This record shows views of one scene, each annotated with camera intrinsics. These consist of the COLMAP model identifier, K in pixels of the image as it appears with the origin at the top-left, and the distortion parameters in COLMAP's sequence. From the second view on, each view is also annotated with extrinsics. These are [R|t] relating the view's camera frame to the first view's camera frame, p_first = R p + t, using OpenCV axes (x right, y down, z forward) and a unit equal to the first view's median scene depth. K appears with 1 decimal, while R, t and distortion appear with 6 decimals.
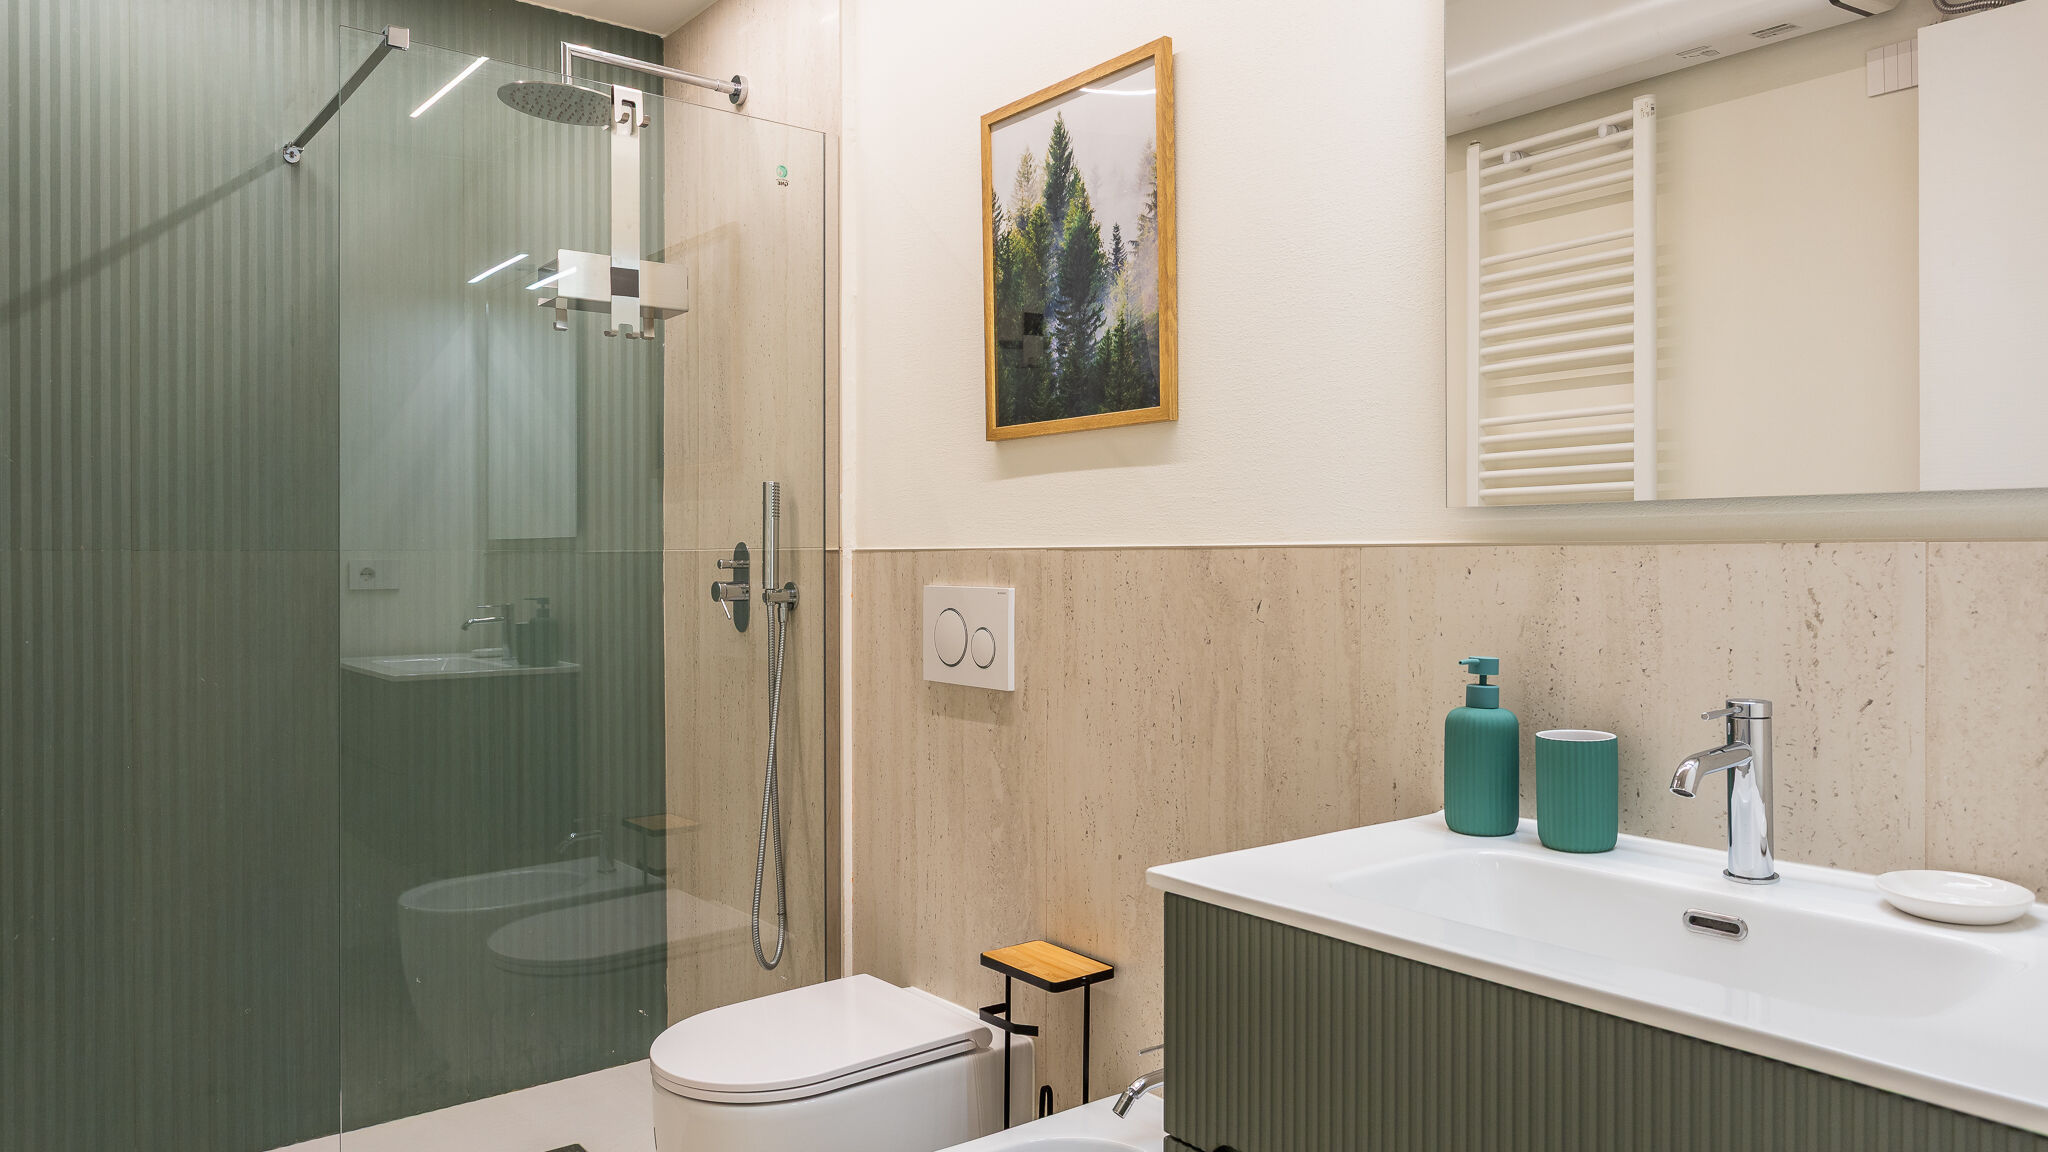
lens RADIAL K [[1424.3, 0, 1025.8], [0, 1424.3, 564.3], [0, 0, 1]] dist [-0.004984, -0.000637]
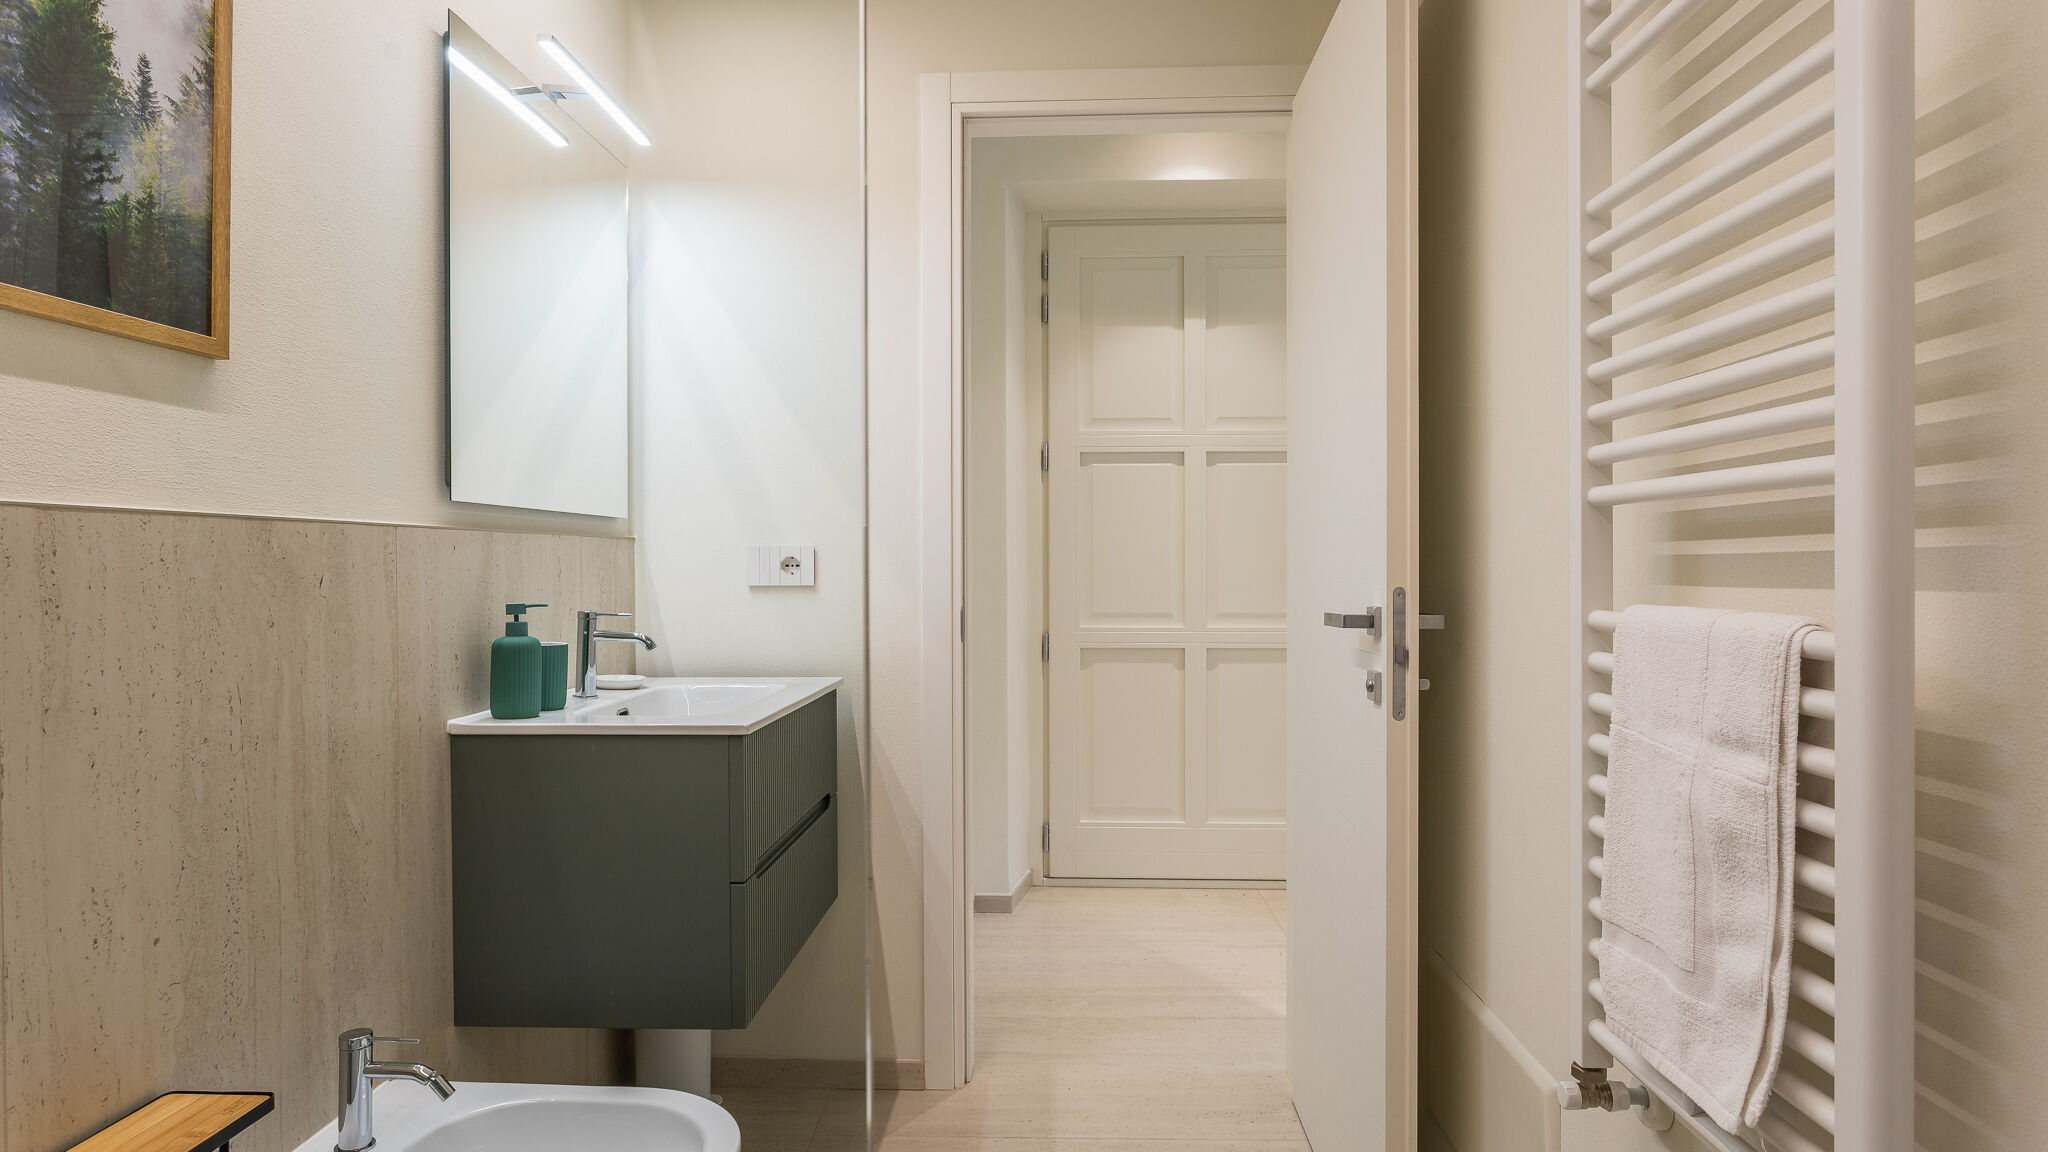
lens RADIAL K [[1172.8, 0, 1014.7], [0, 1172.8, 562.1], [0, 0, 1]] dist [0.000558, 0.001768]
pose [[-0.771137, 0.002795, 0.636663, -0.661897], [0.005399, 0.999983, 0.002150, 0.015506], [-0.636647, 0.005095, -0.771139, 1.208493]]
